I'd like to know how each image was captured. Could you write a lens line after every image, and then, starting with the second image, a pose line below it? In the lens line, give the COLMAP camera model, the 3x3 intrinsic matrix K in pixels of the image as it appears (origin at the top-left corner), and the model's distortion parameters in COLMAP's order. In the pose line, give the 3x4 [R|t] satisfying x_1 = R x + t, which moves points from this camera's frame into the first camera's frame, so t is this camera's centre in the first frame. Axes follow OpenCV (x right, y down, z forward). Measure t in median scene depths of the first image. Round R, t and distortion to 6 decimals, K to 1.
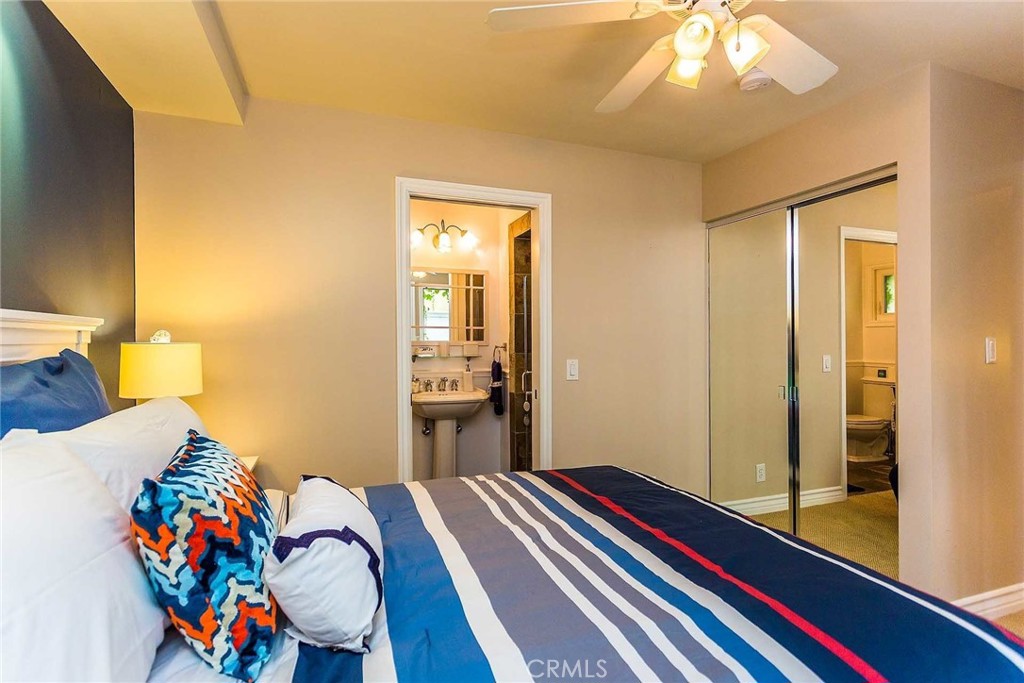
lens RADIAL K [[486.0, 0, 512.0], [0, 486.0, 341.5], [0, 0, 1]] dist [0.000275, -0.000328]
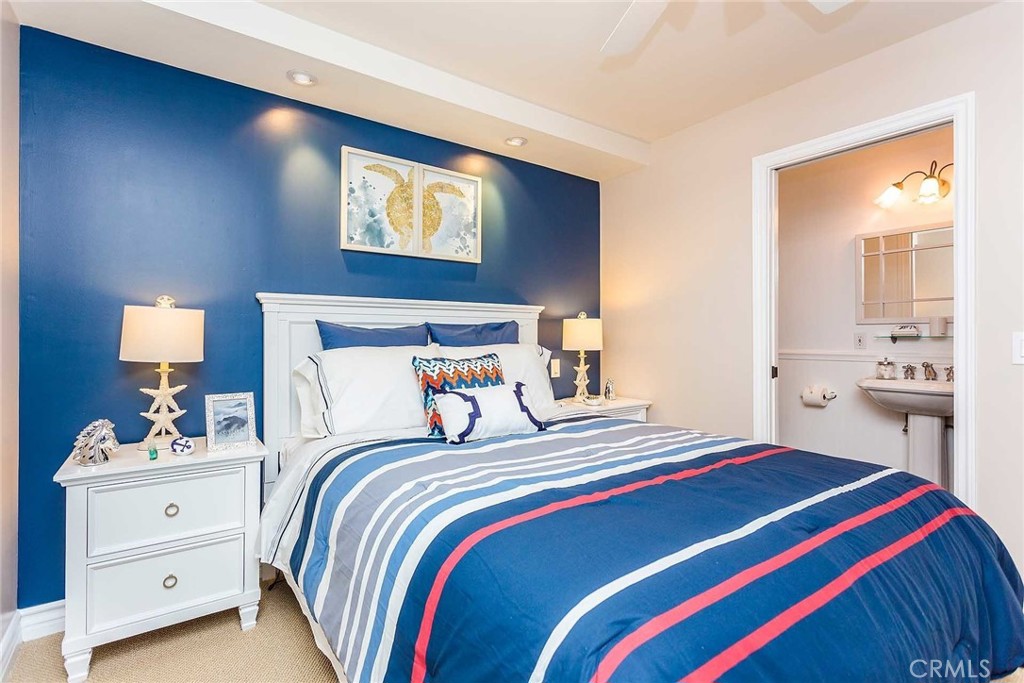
lens RADIAL K [[486.0, 0, 512.0], [0, 486.0, 341.5], [0, 0, 1]] dist [0.000275, -0.000328]
pose [[0.279005, 0.009142, -0.960246, 0.412641], [0.002129, 0.999946, 0.010139, 0.029974], [0.960287, -0.004874, 0.278970, 0.137402]]
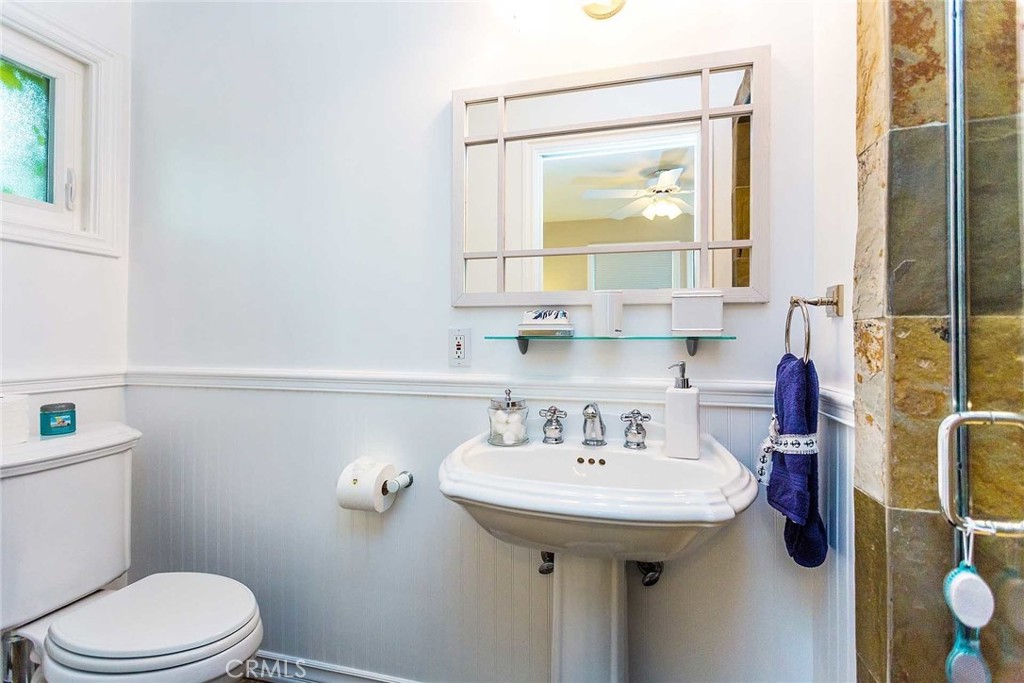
lens RADIAL K [[486.0, 0, 512.0], [0, 486.0, 341.5], [0, 0, 1]] dist [0.000275, -0.000328]
pose [[0.819151, 0.004394, -0.573561, -0.006690], [-0.002370, 0.999988, 0.004276, 0.032839], [0.573573, -0.002143, 0.819152, 0.703362]]
